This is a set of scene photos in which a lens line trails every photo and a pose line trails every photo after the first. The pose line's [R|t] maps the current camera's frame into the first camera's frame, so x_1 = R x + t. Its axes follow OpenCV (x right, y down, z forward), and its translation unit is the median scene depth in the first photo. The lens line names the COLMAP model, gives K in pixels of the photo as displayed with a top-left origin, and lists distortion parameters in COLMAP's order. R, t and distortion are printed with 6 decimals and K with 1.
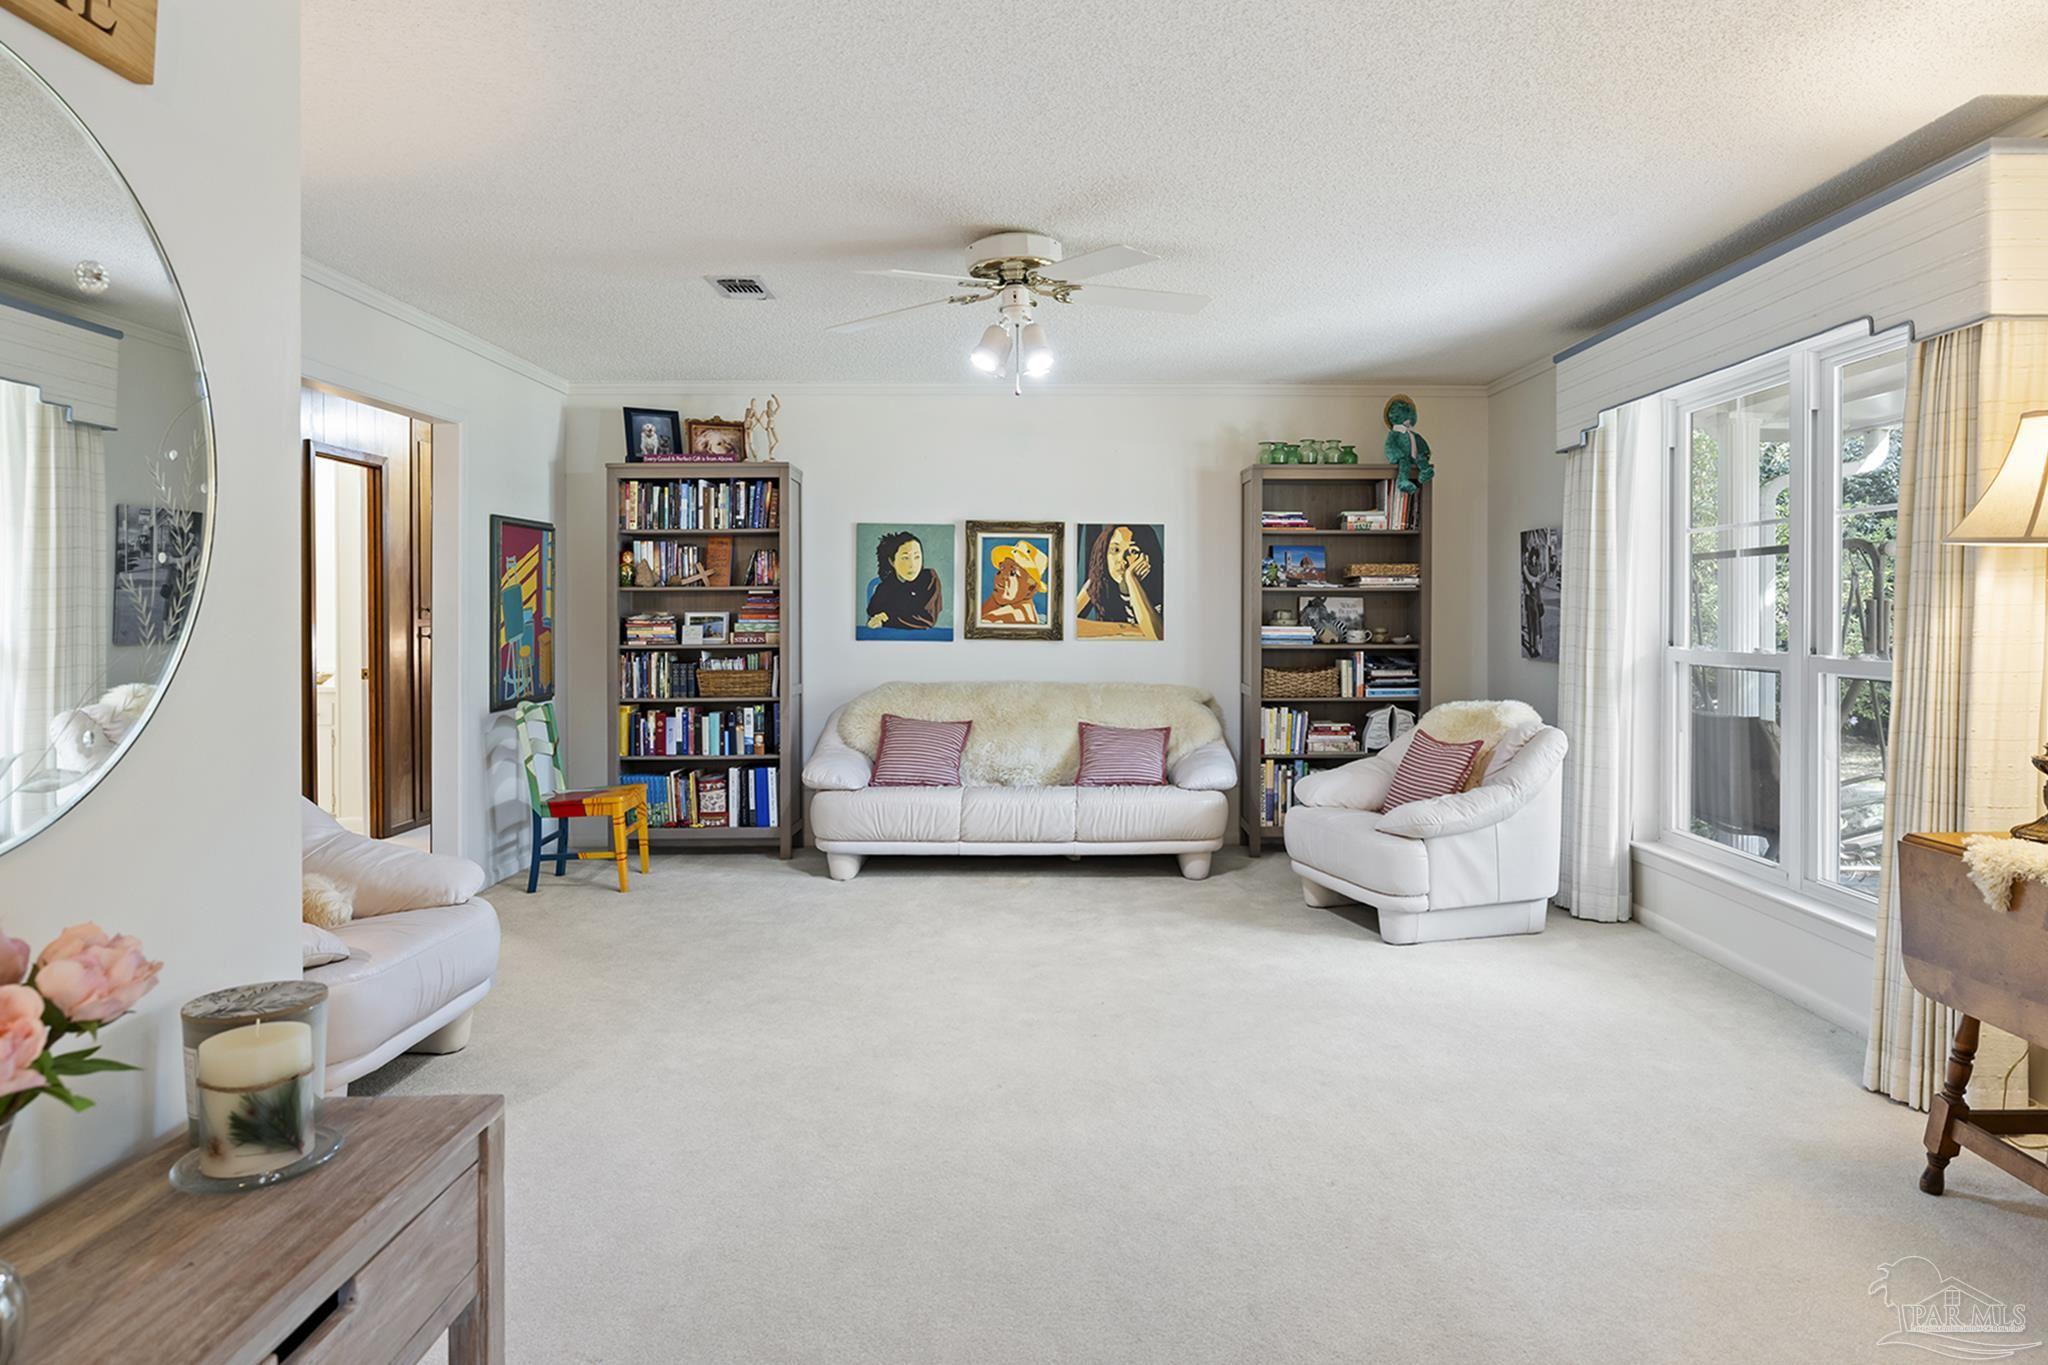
lens RADIAL K [[1212.0, 0, 1026.9], [0, 1212.0, 606.5], [0, 0, 1]] dist [-0.000794, -0.000519]
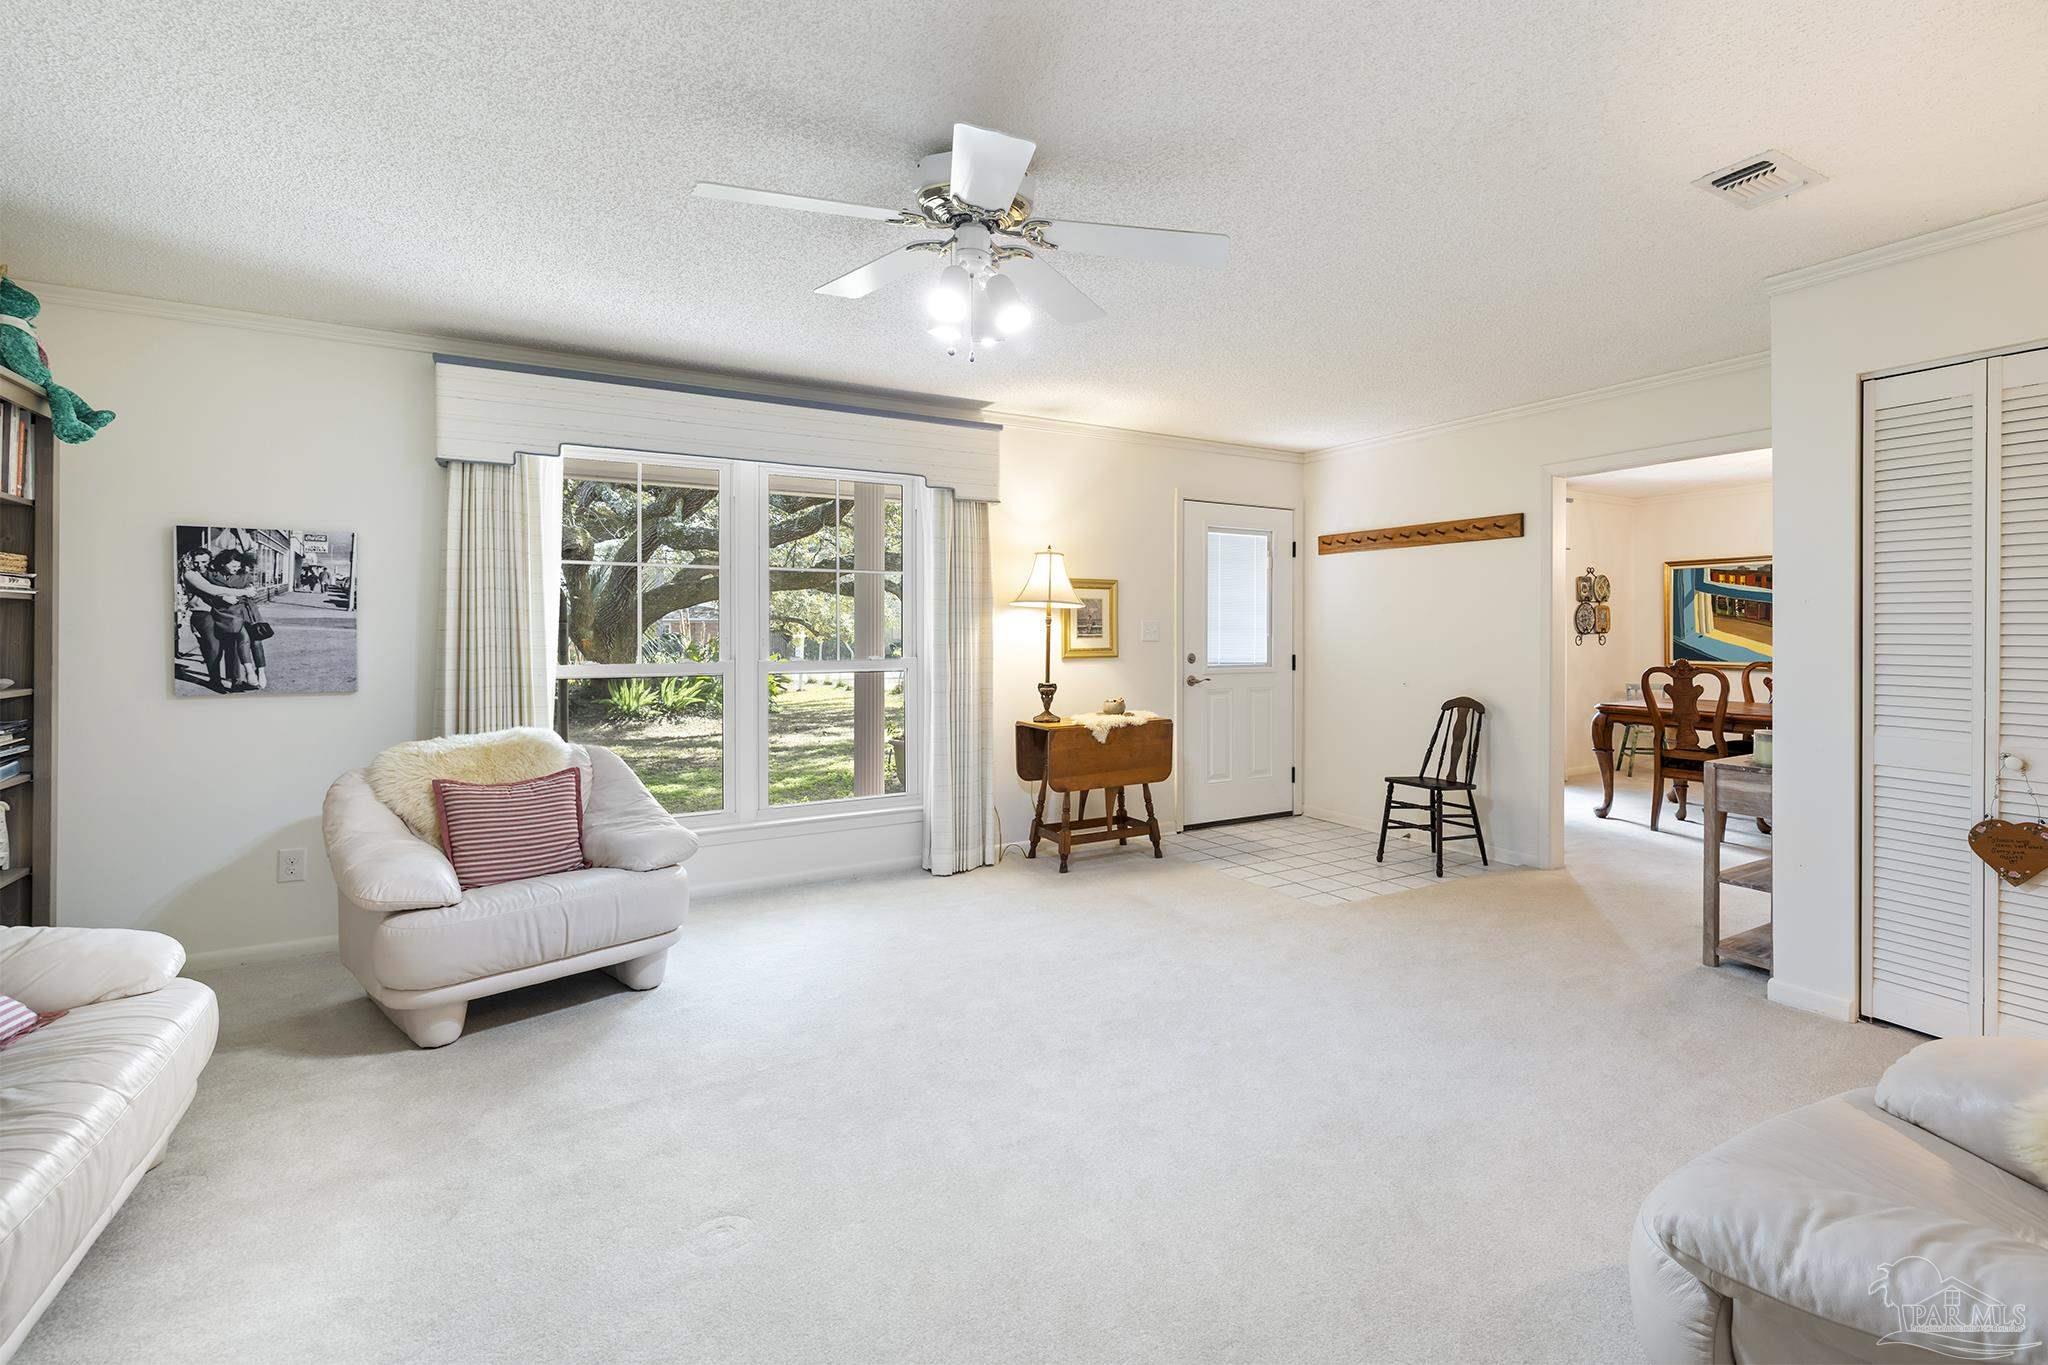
lens RADIAL K [[929.9, 0, 1114.7], [0, 929.9, 626.5], [0, 0, 1]] dist [0.002186, 0.000240]
pose [[-0.518762, 0.007651, 0.854885, -0.361582], [-0.000089, 0.999959, -0.009003, 0.005041], [-0.854919, -0.004747, -0.518740, 0.780872]]
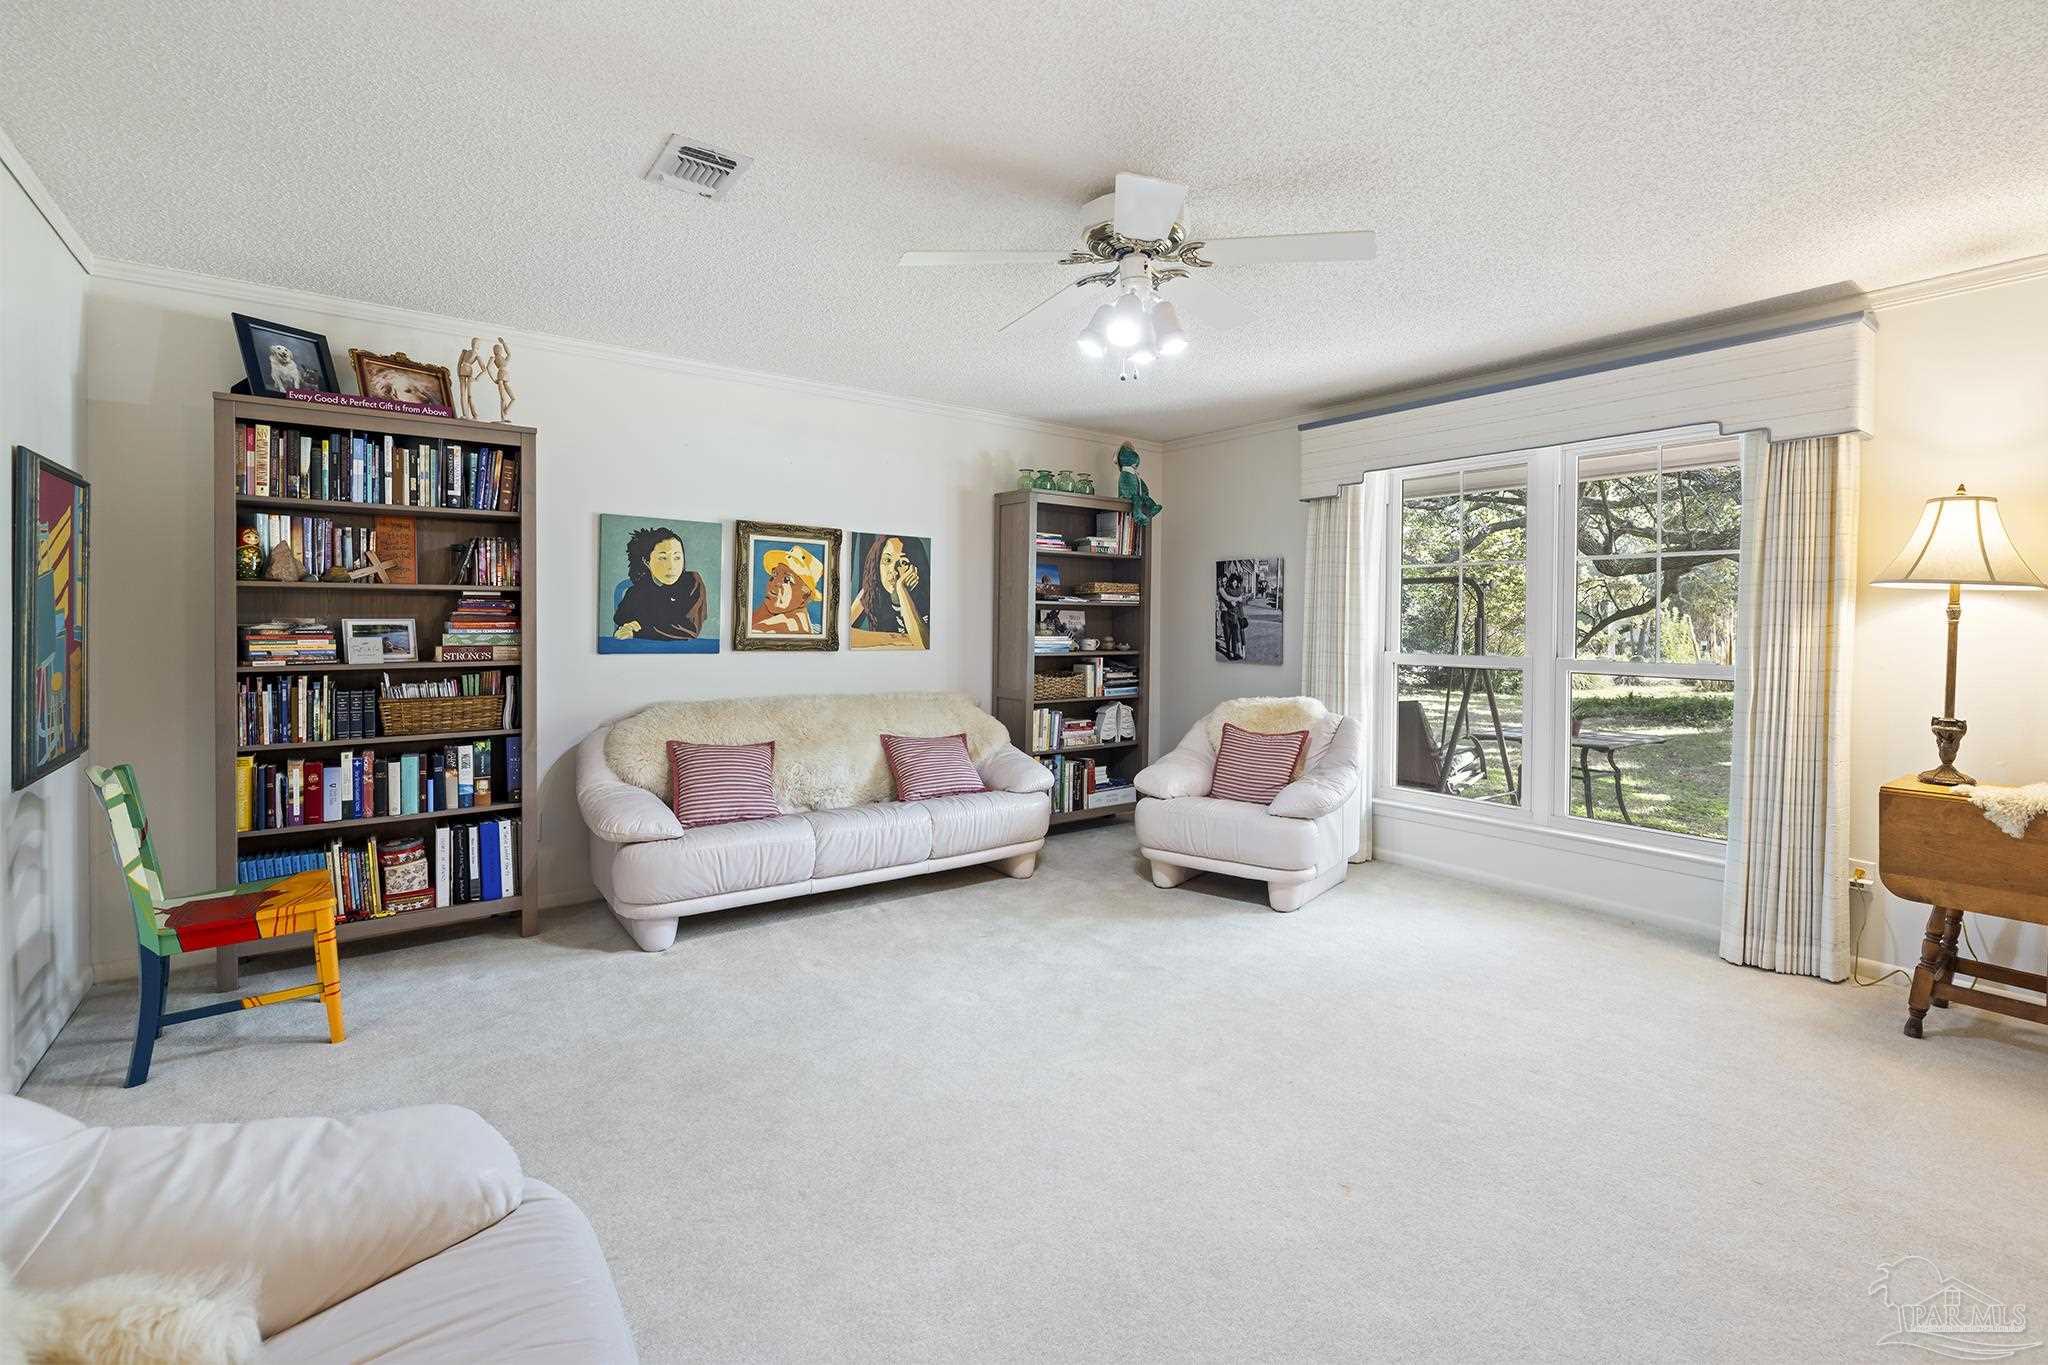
lens RADIAL K [[929.9, 0, 1114.7], [0, 929.9, 626.5], [0, 0, 1]] dist [0.002186, 0.000240]
pose [[0.783748, 0.003337, 0.621070, -0.272864], [-0.010511, 0.999914, 0.007893, 0.000200], [-0.620990, -0.012714, 0.783715, 0.292267]]
